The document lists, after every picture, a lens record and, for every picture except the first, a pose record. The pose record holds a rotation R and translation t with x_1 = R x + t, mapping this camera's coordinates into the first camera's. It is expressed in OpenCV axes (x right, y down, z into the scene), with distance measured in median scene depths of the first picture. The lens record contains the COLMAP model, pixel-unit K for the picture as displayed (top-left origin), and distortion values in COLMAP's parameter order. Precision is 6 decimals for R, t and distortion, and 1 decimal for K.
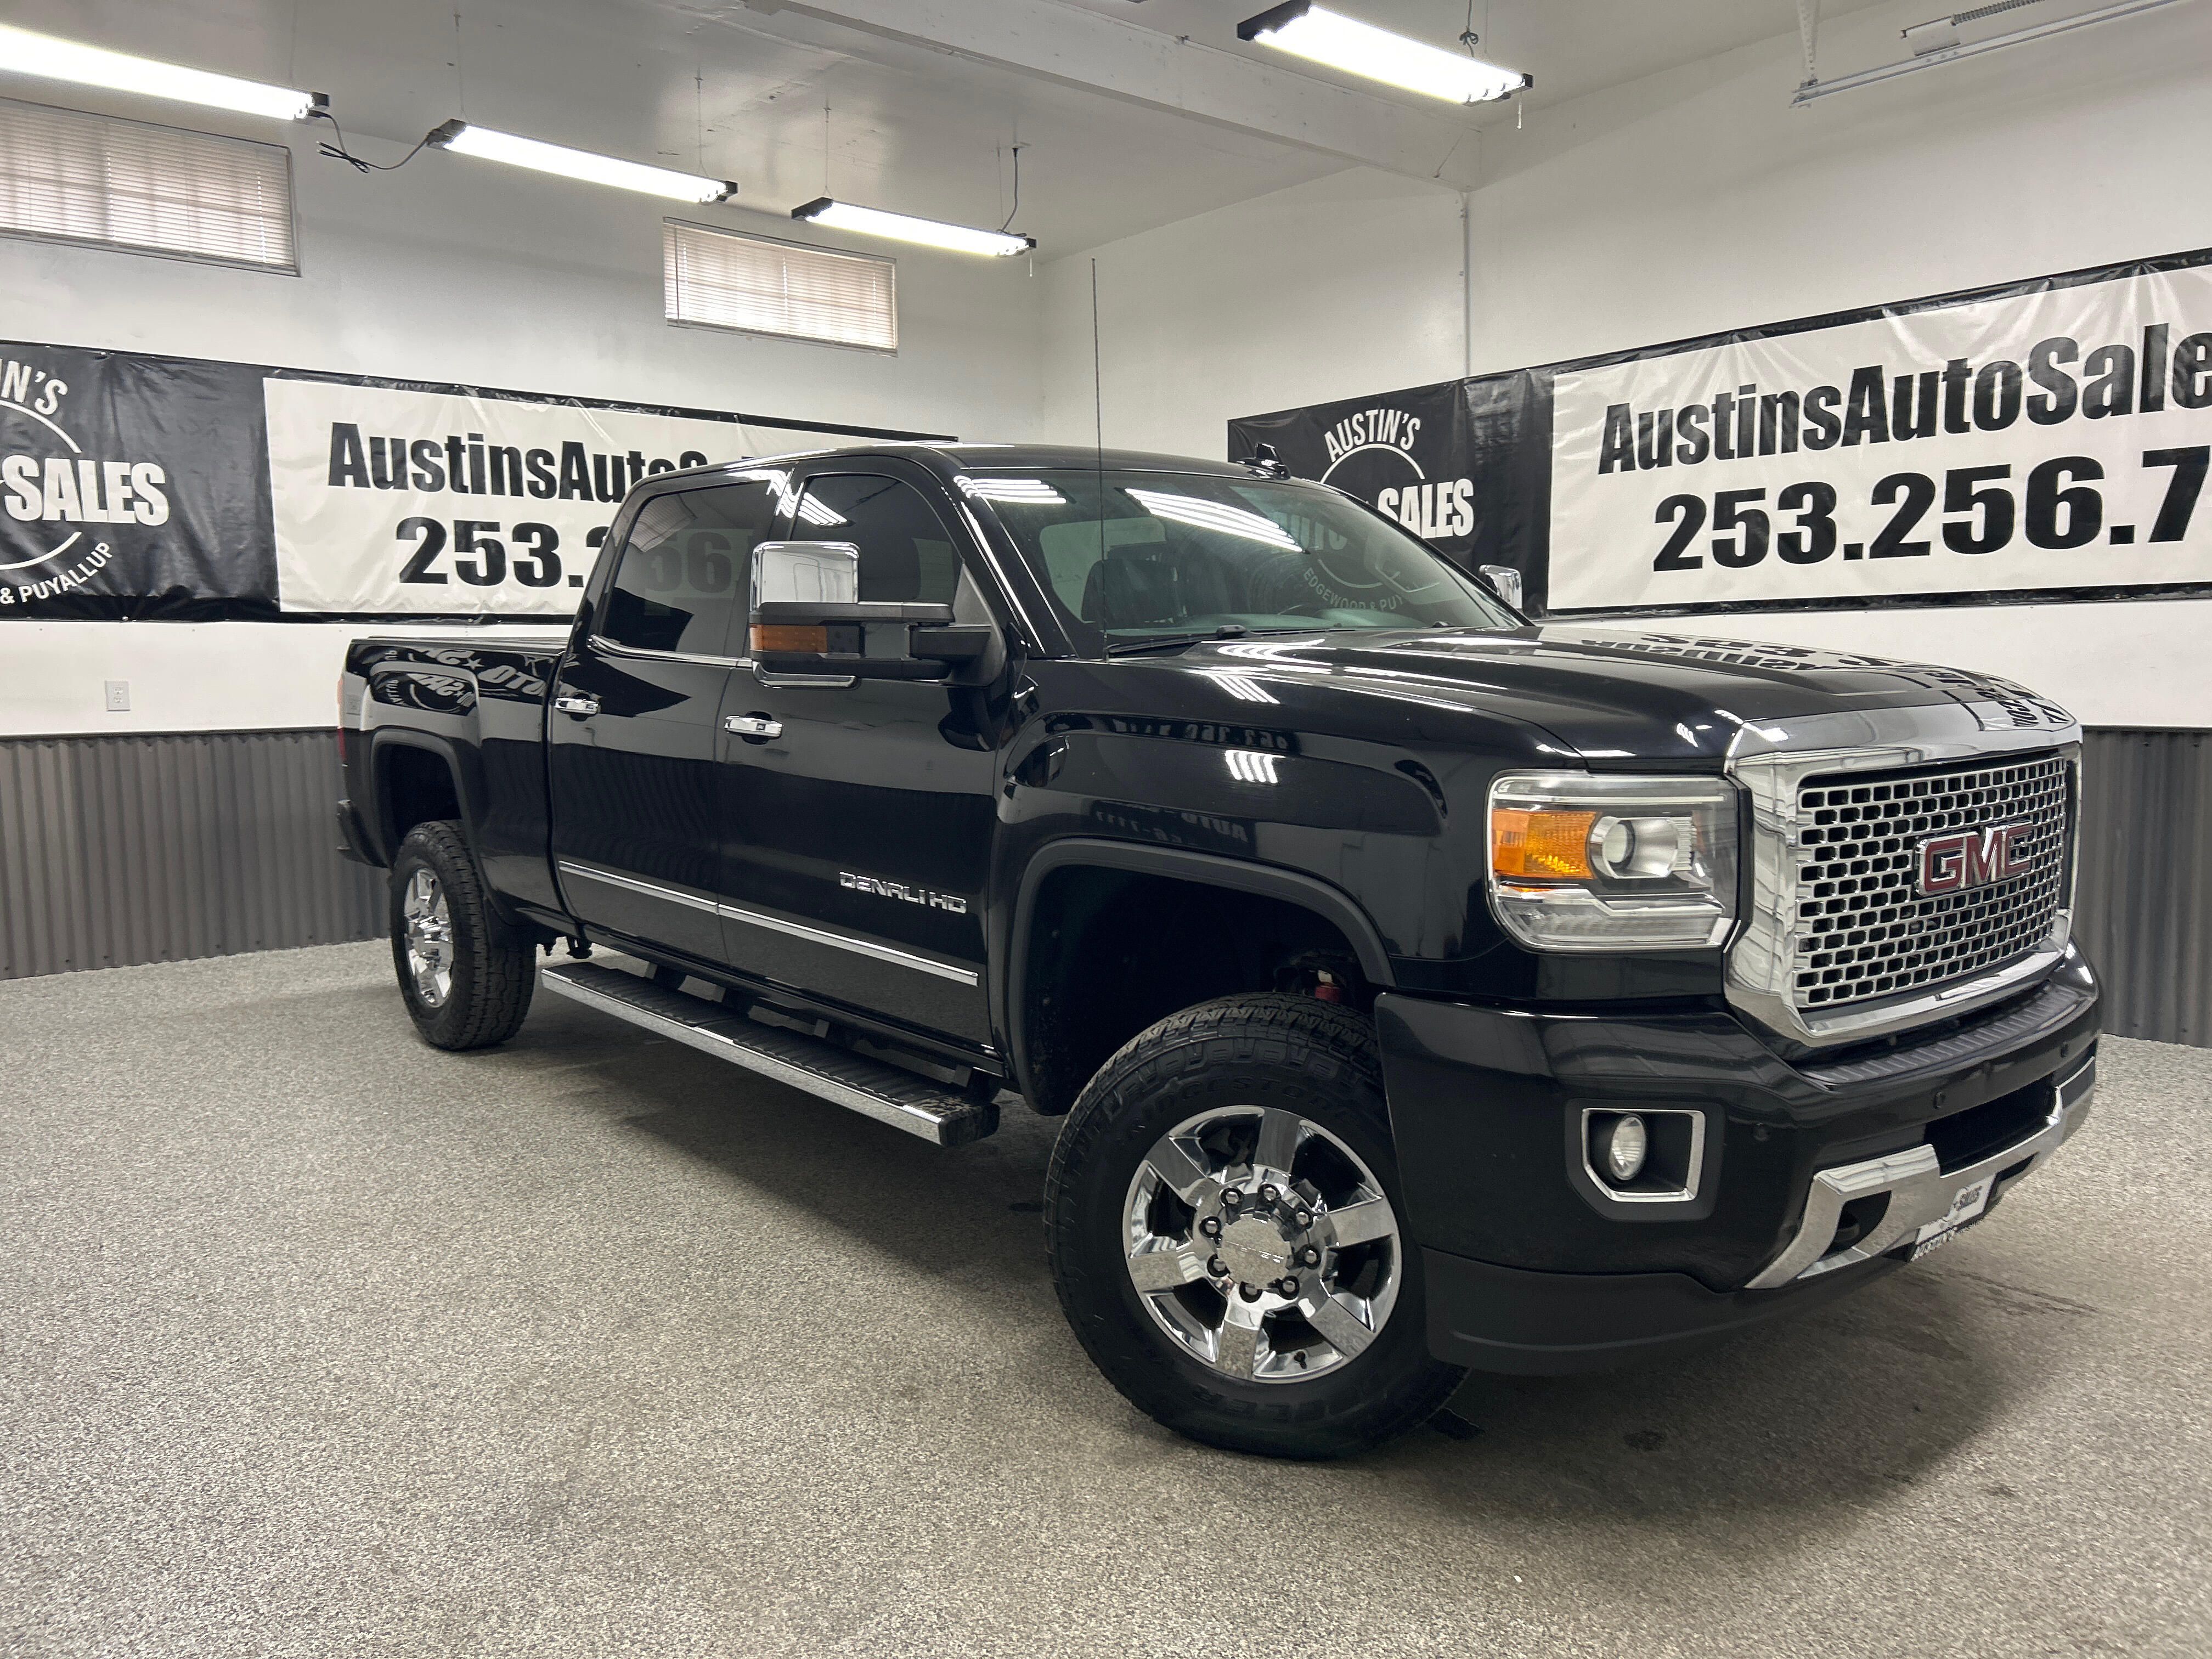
lens RADIAL K [[1711.2, 0, 1086.0], [0, 1711.2, 835.1], [0, 0, 1]] dist [0.028715, -0.019327]
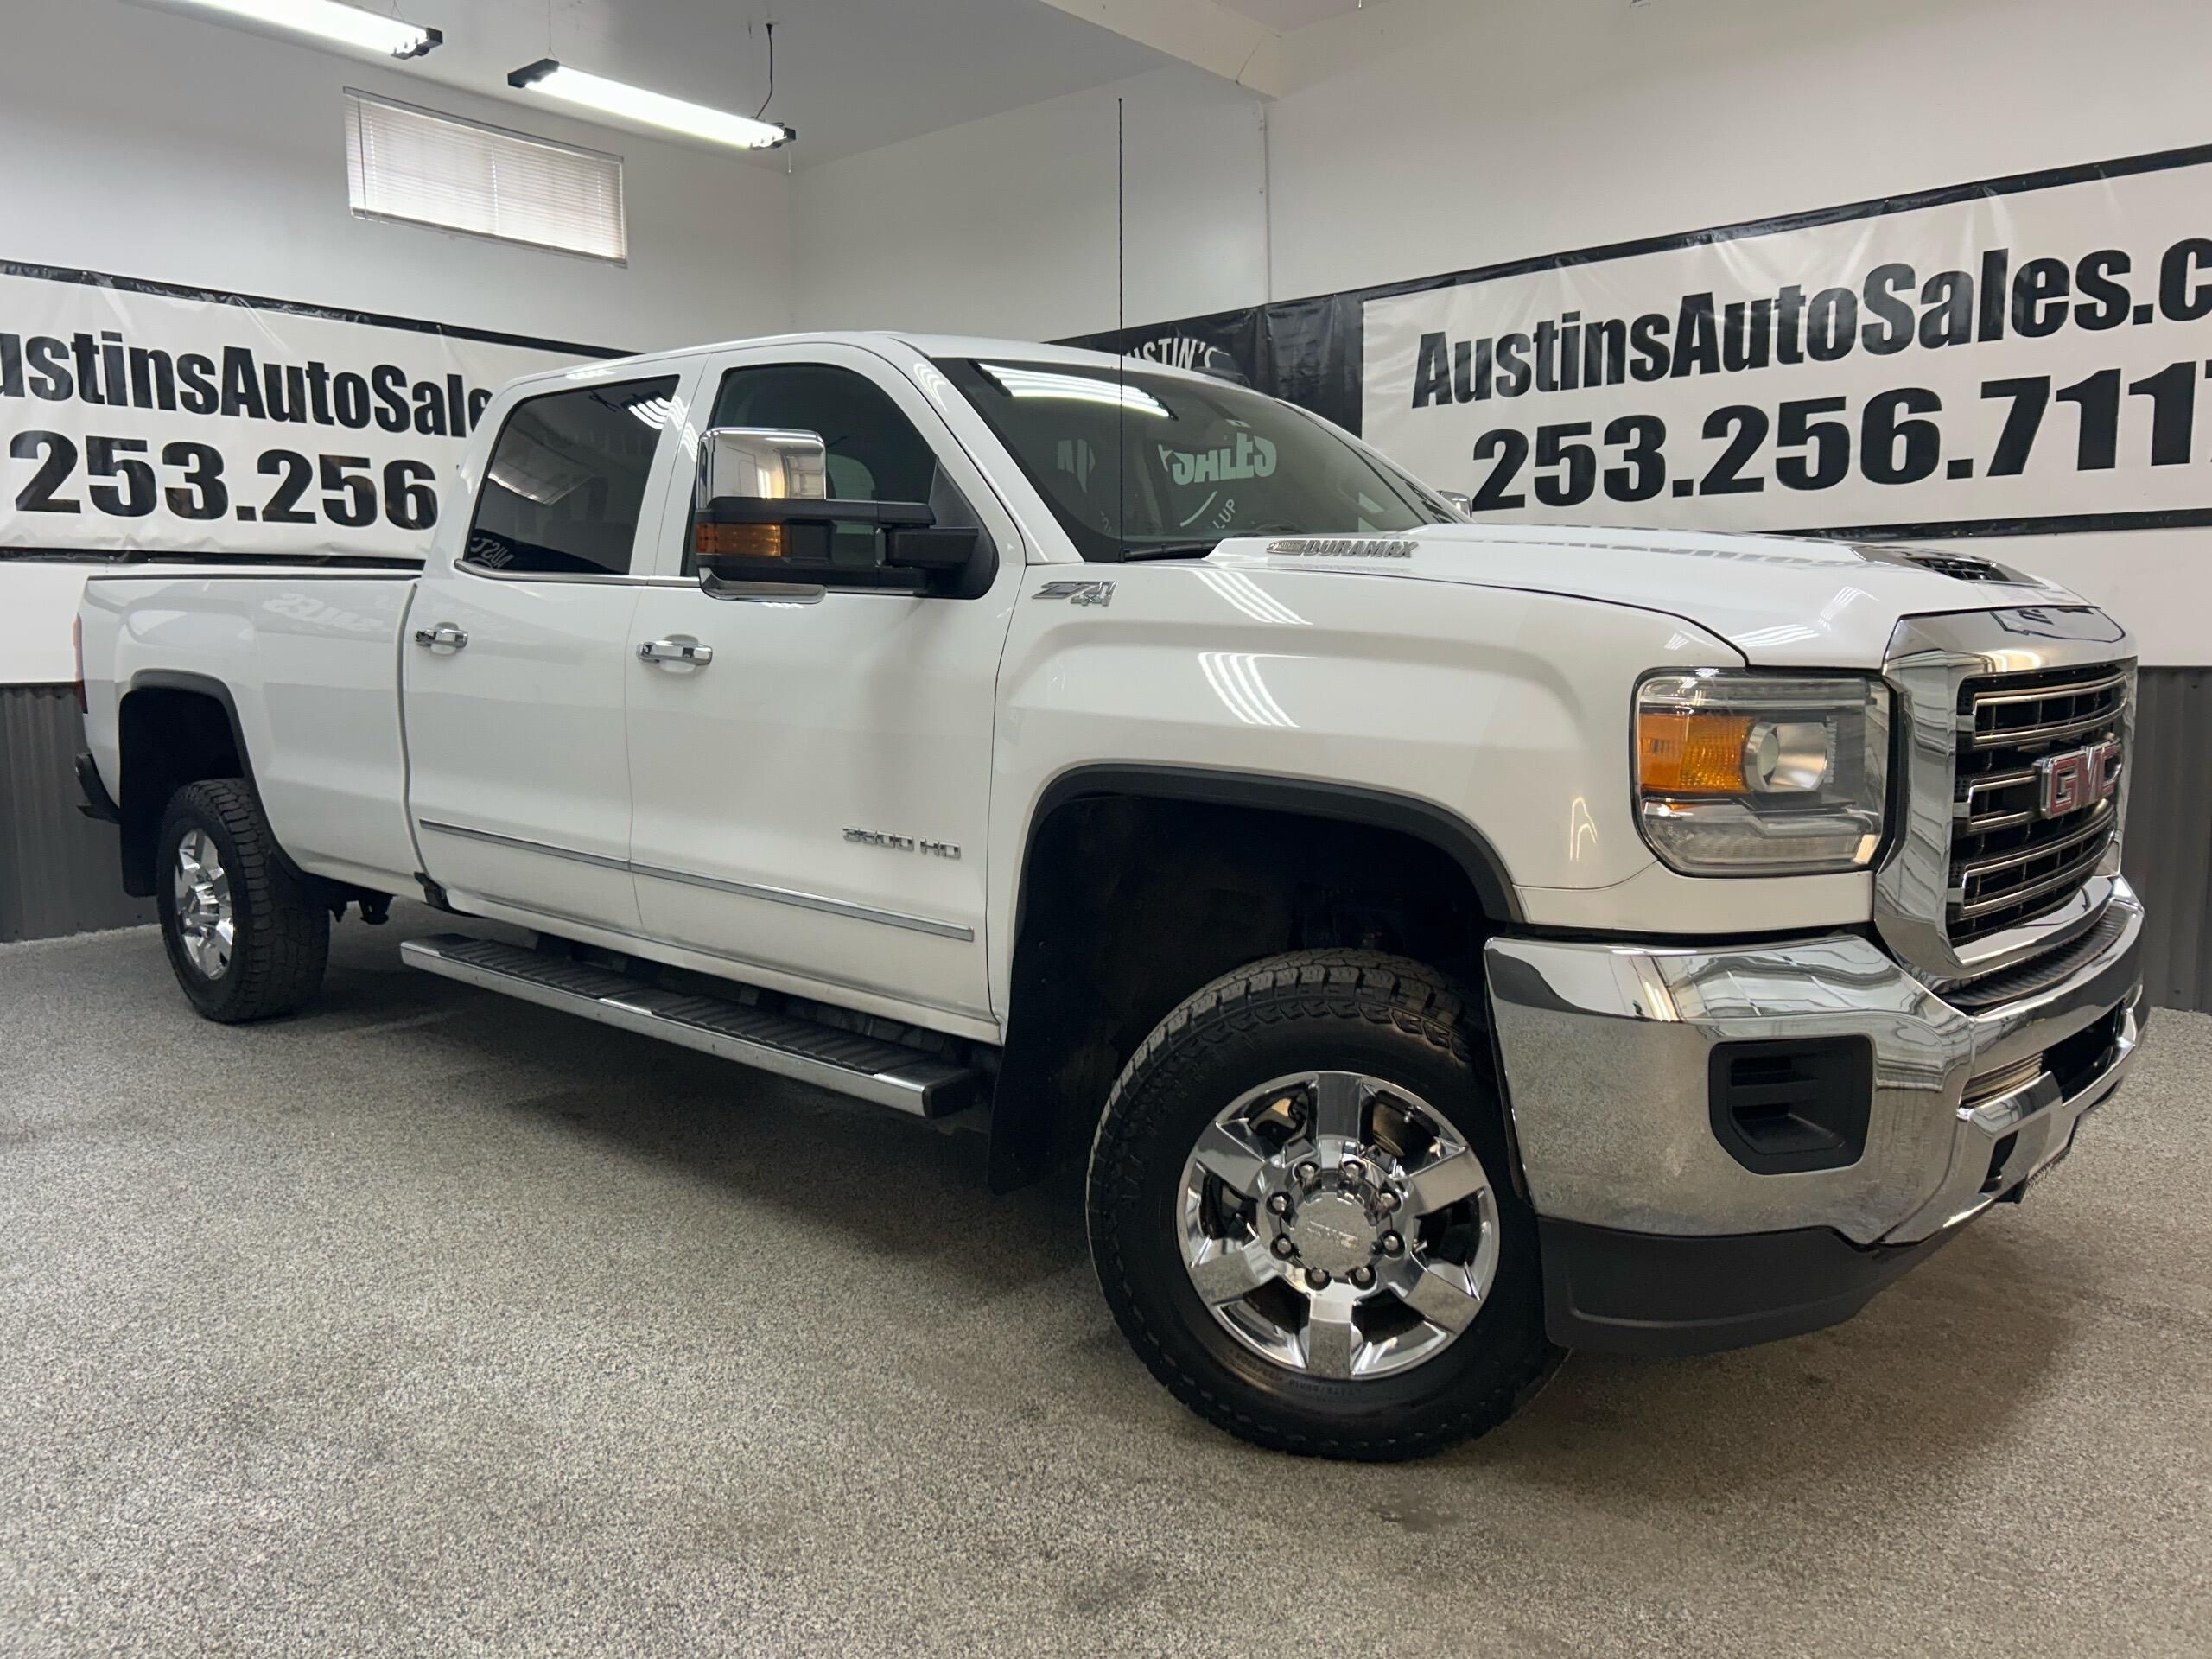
lens RADIAL K [[1710.7, 0, 1110.0], [0, 1710.7, 835.3], [0, 0, 1]] dist [0.039578, -0.037100]
pose [[0.983958, -0.022481, 0.176981, -0.039922], [0.019637, 0.999649, 0.017807, 0.004782], [-0.177319, -0.014046, 0.984053, 0.106056]]
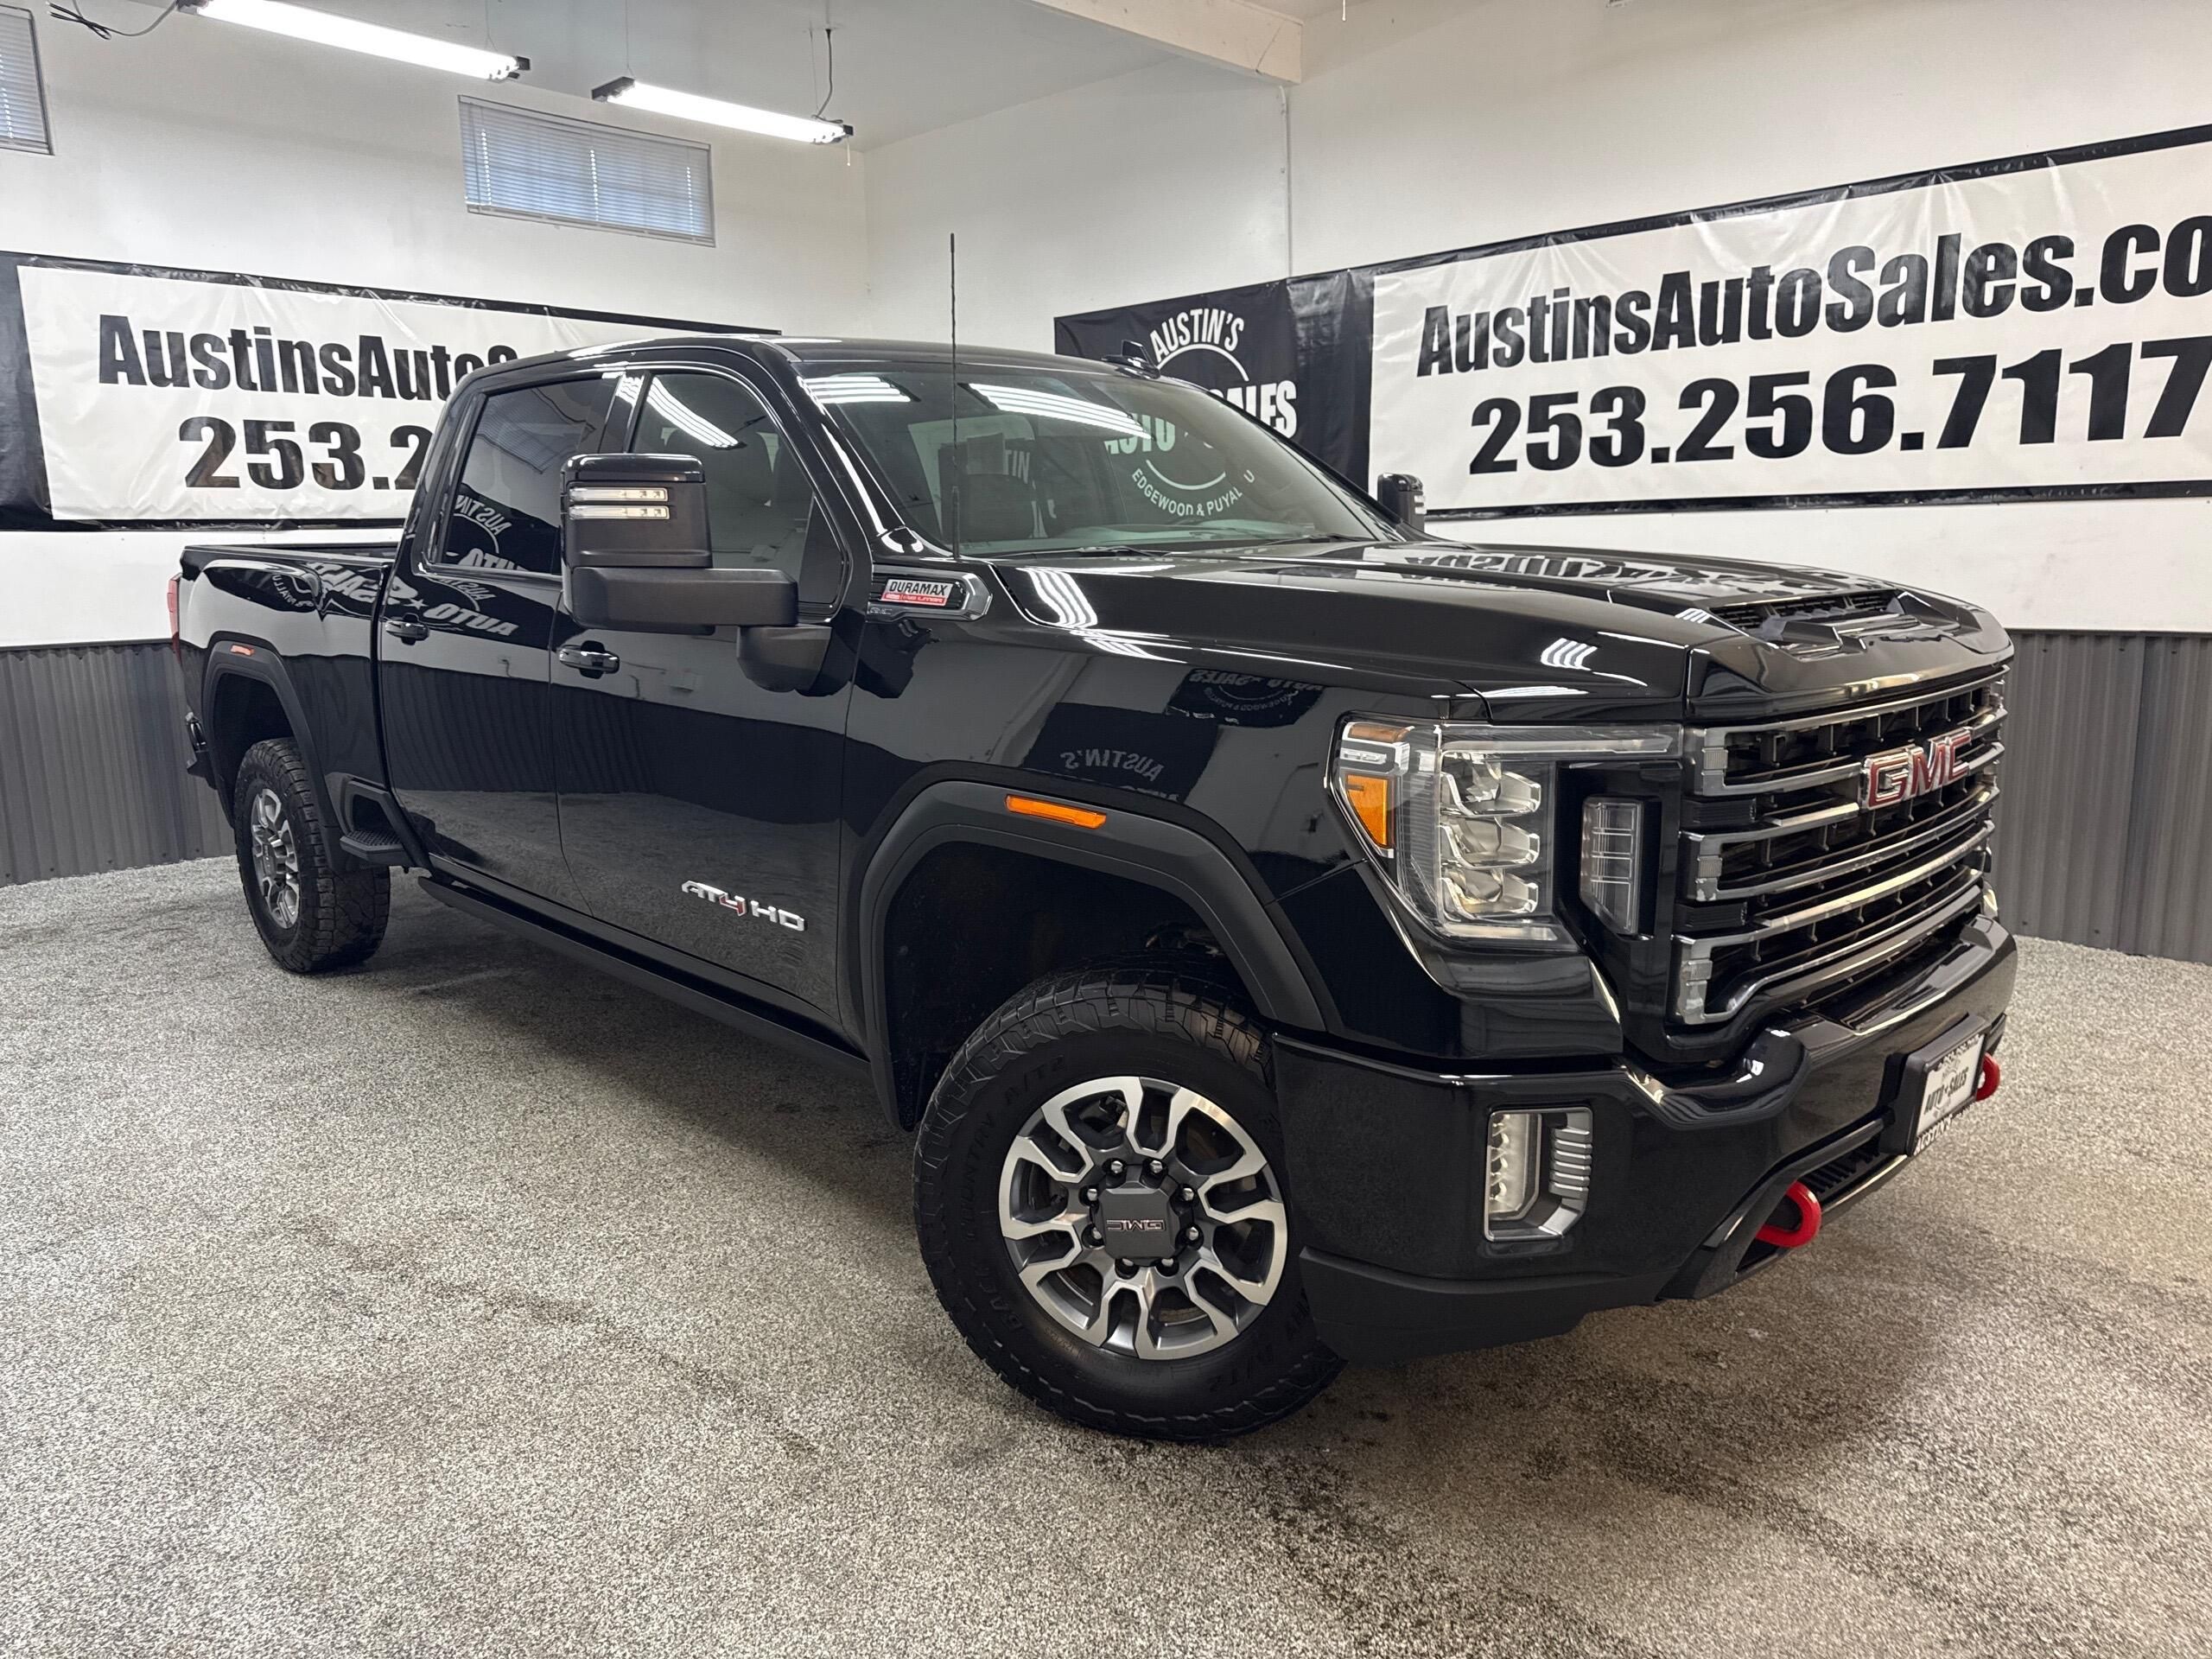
lens RADIAL K [[1606.8, 0, 1095.1], [0, 1606.8, 829.0], [0, 0, 1]] dist [0.021006, -0.024501]
pose [[0.994557, -0.025261, 0.101082, 0.005788], [0.017627, 0.996973, 0.075718, -0.019804], [-0.102689, -0.073524, 0.991993, 0.058521]]
